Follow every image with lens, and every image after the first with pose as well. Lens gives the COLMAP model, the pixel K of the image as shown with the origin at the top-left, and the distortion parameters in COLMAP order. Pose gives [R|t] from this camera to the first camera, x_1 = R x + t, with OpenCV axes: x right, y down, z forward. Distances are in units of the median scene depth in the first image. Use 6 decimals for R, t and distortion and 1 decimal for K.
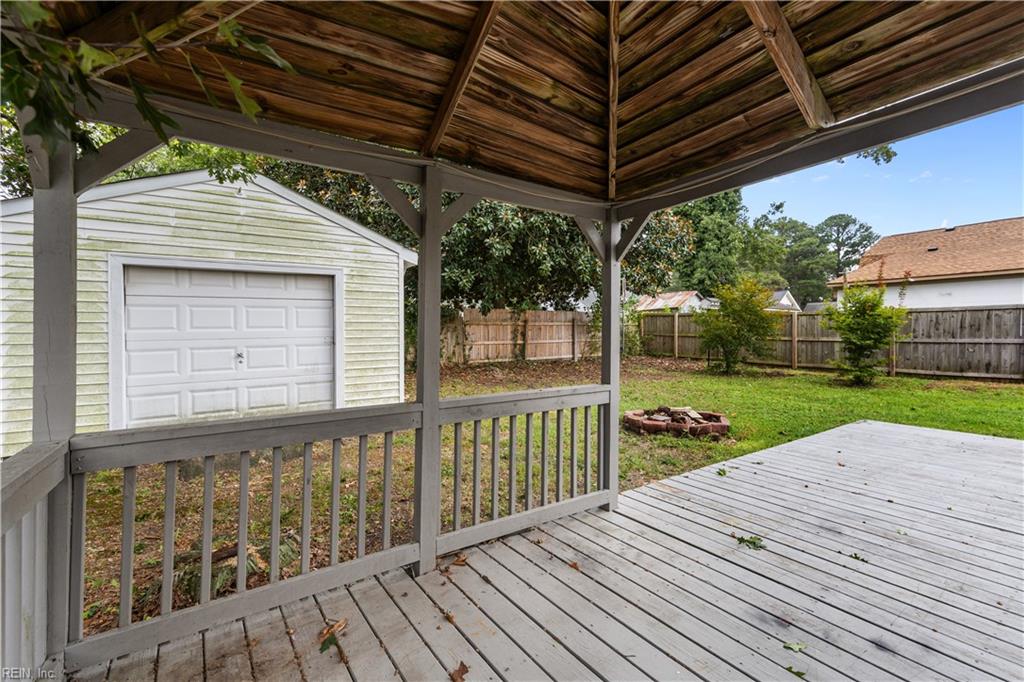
lens RADIAL K [[445.4, 0, 510.7], [0, 445.4, 337.3], [0, 0, 1]] dist [0.000442, 0.000051]
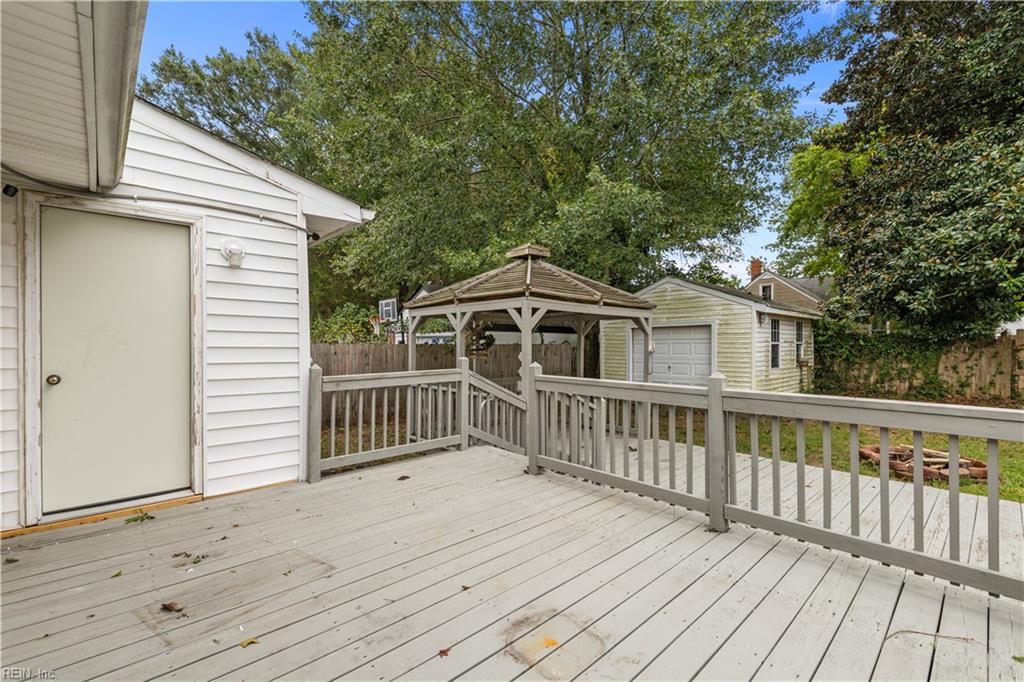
lens RADIAL K [[445.4, 0, 510.7], [0, 445.4, 337.3], [0, 0, 1]] dist [0.000442, 0.000051]
pose [[0.172491, -0.012759, -0.984928, 0.540534], [-0.017439, 0.999720, -0.016005, -0.021965], [0.984857, 0.019936, 0.172220, -0.033828]]
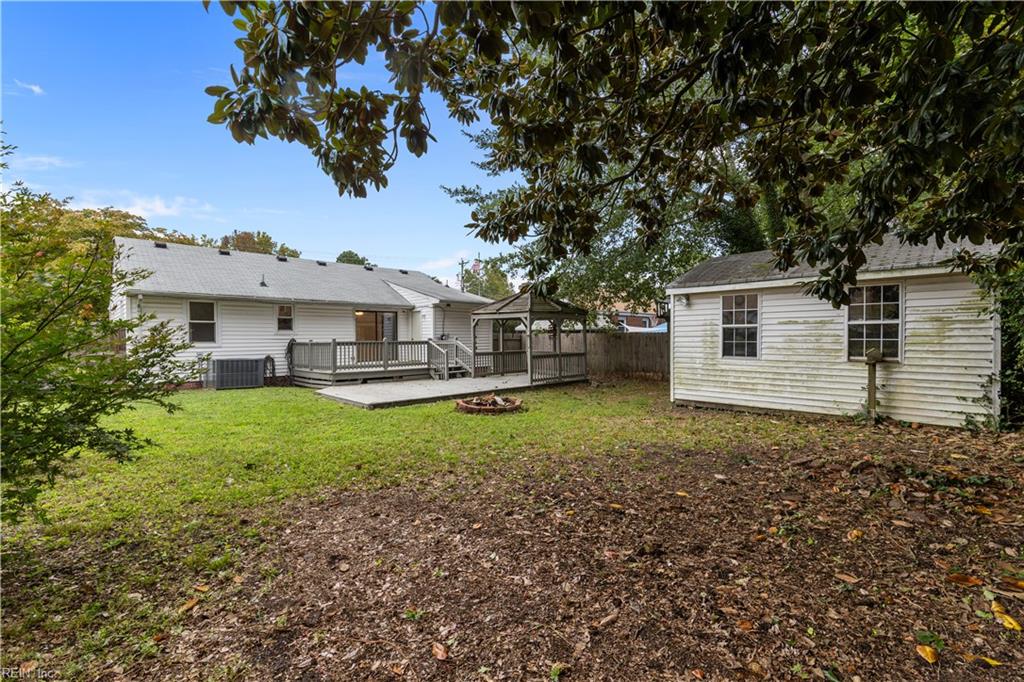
lens RADIAL K [[445.4, 0, 510.7], [0, 445.4, 337.3], [0, 0, 1]] dist [0.000442, 0.000051]
pose [[-0.979024, -0.003277, -0.203717, 0.274656], [-0.005120, 0.999951, 0.008520, -0.019929], [0.203679, 0.009384, -0.978993, 1.165987]]
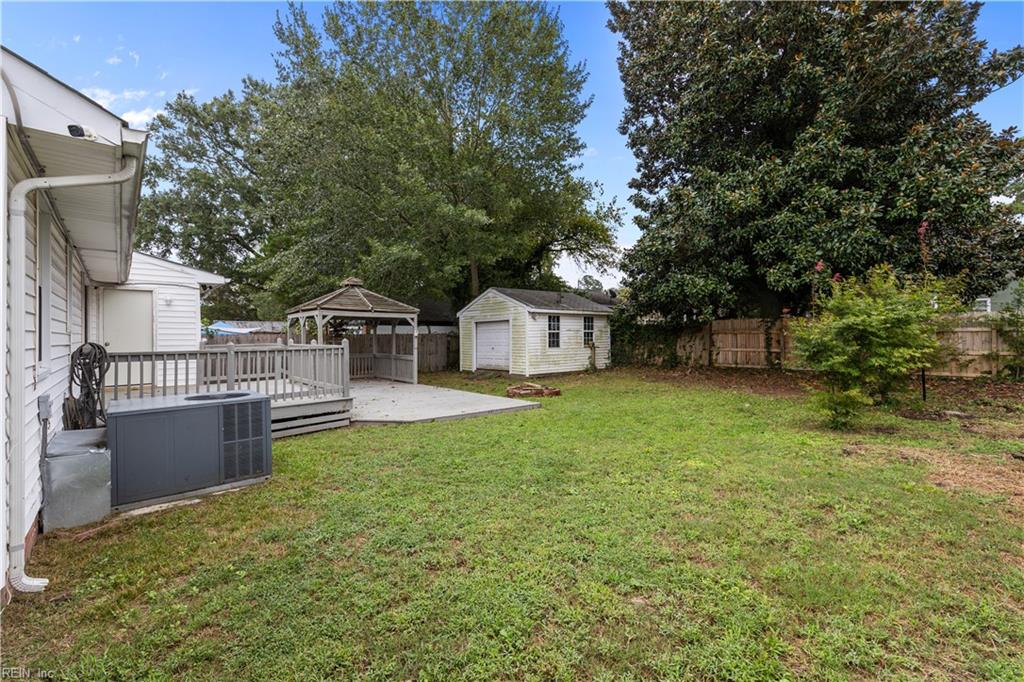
lens RADIAL K [[445.4, 0, 510.7], [0, 445.4, 337.3], [0, 0, 1]] dist [0.000442, 0.000051]
pose [[0.132207, 0.001753, -0.991221, 1.045067], [-0.007087, 0.999975, 0.000824, -0.016419], [0.991197, 0.006915, 0.132216, 0.304082]]
